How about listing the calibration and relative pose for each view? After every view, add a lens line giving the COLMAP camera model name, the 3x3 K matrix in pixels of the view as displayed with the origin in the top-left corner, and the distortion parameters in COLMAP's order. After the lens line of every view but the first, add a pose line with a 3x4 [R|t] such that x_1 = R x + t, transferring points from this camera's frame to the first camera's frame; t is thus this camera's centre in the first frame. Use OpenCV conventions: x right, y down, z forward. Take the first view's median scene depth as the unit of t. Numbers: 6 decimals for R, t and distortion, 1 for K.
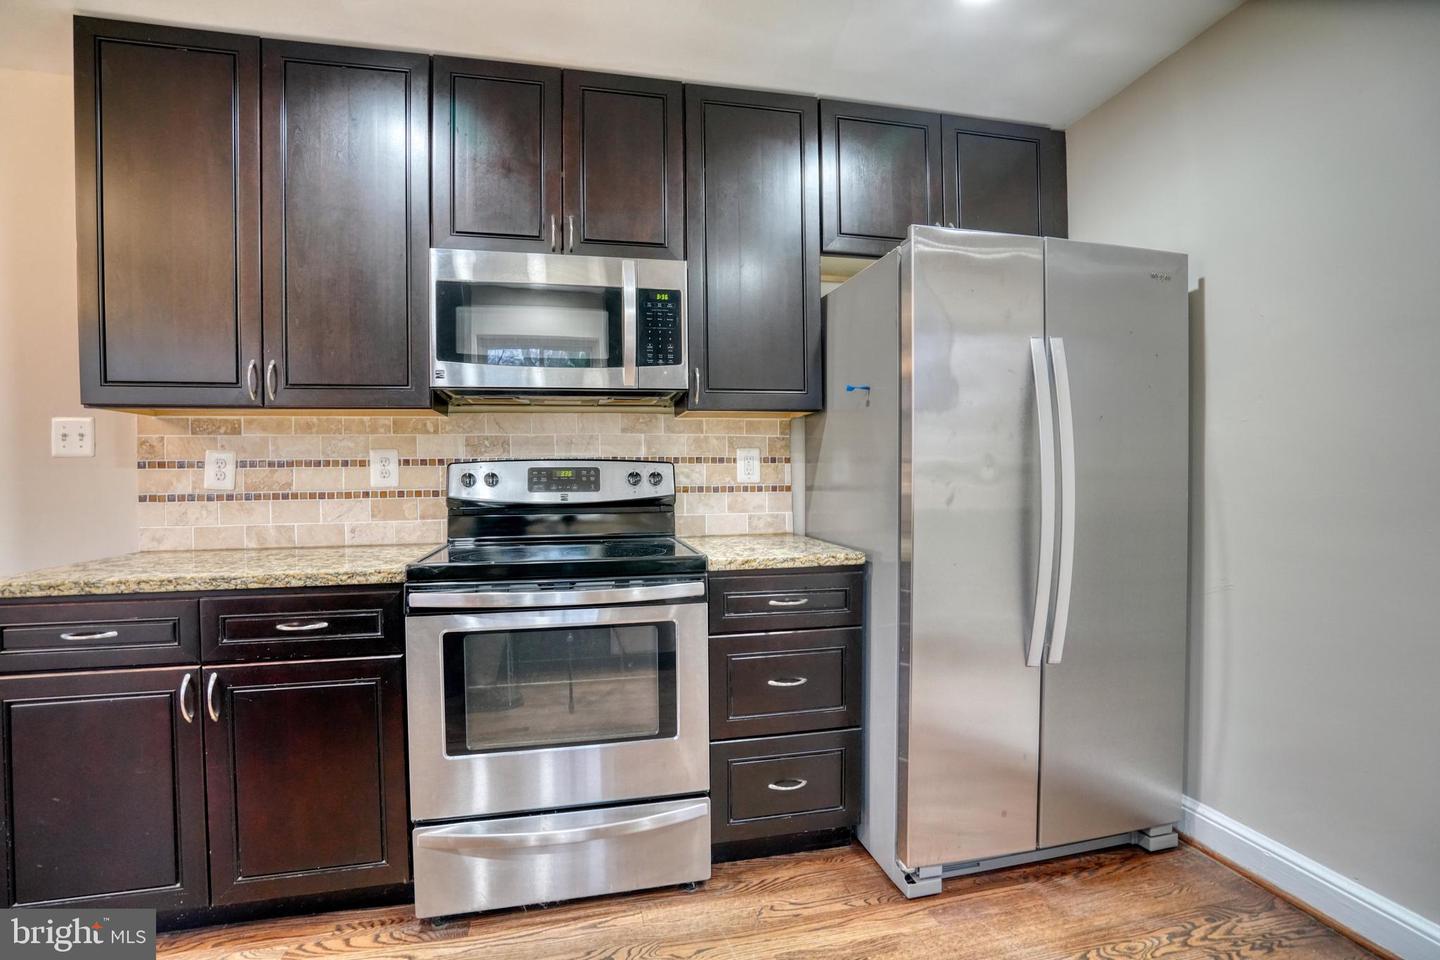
lens RADIAL K [[660.7, 0, 720.1], [0, 660.7, 481.3], [0, 0, 1]] dist [-0.061723, 0.023280]
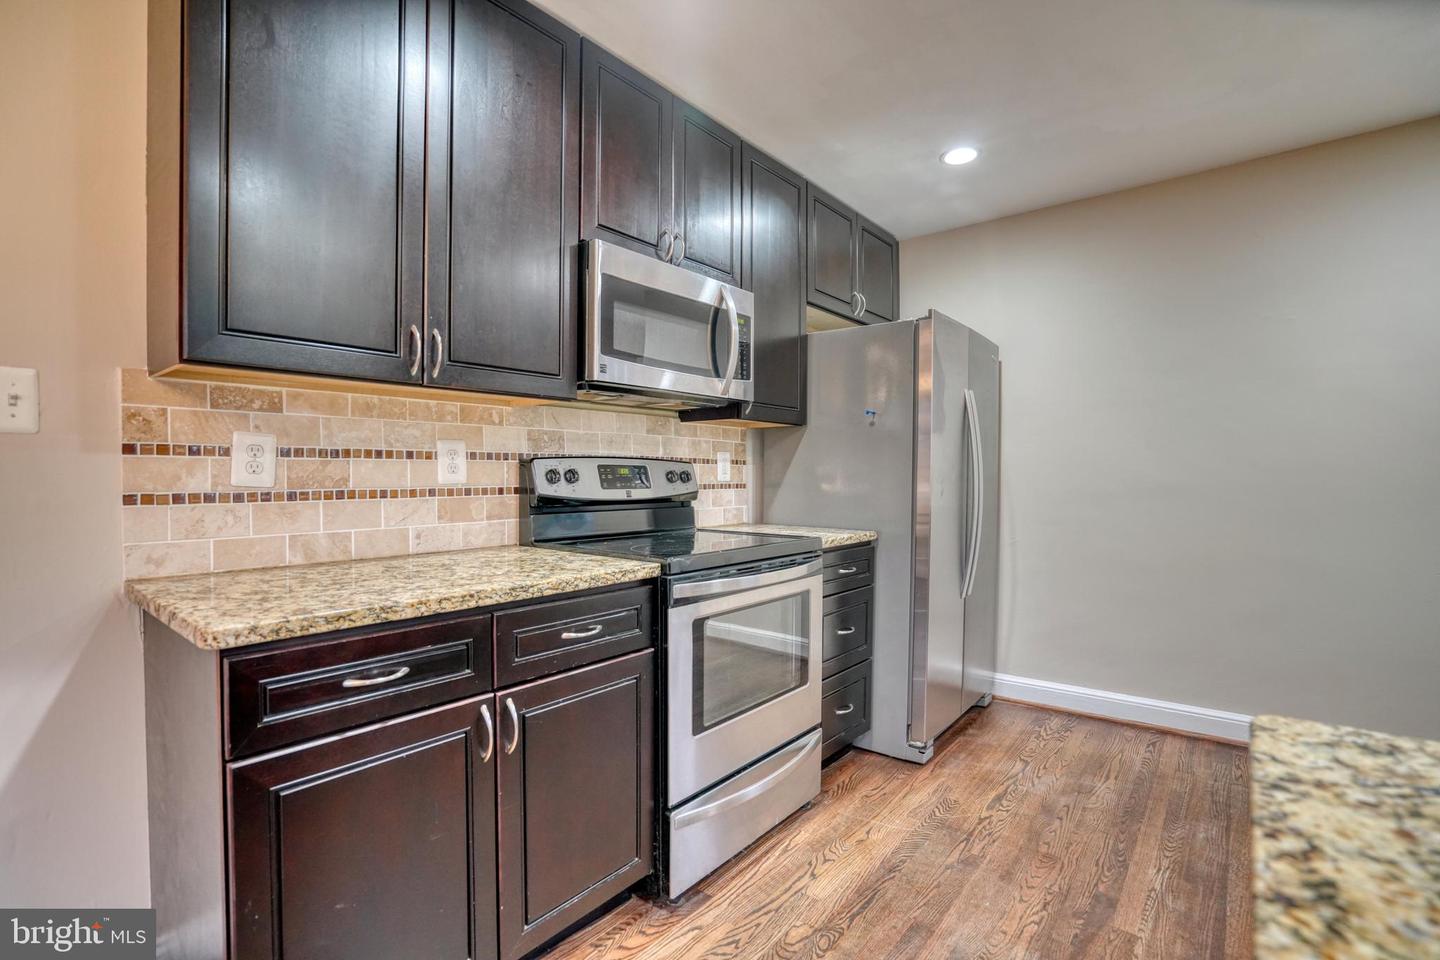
lens RADIAL K [[660.7, 0, 720.1], [0, 660.7, 481.3], [0, 0, 1]] dist [-0.061723, 0.023280]
pose [[0.784127, 0.004848, 0.620582, -0.802531], [-0.003354, 0.999988, -0.003573, 0.007817], [-0.620592, 0.000721, 0.784134, 0.100002]]
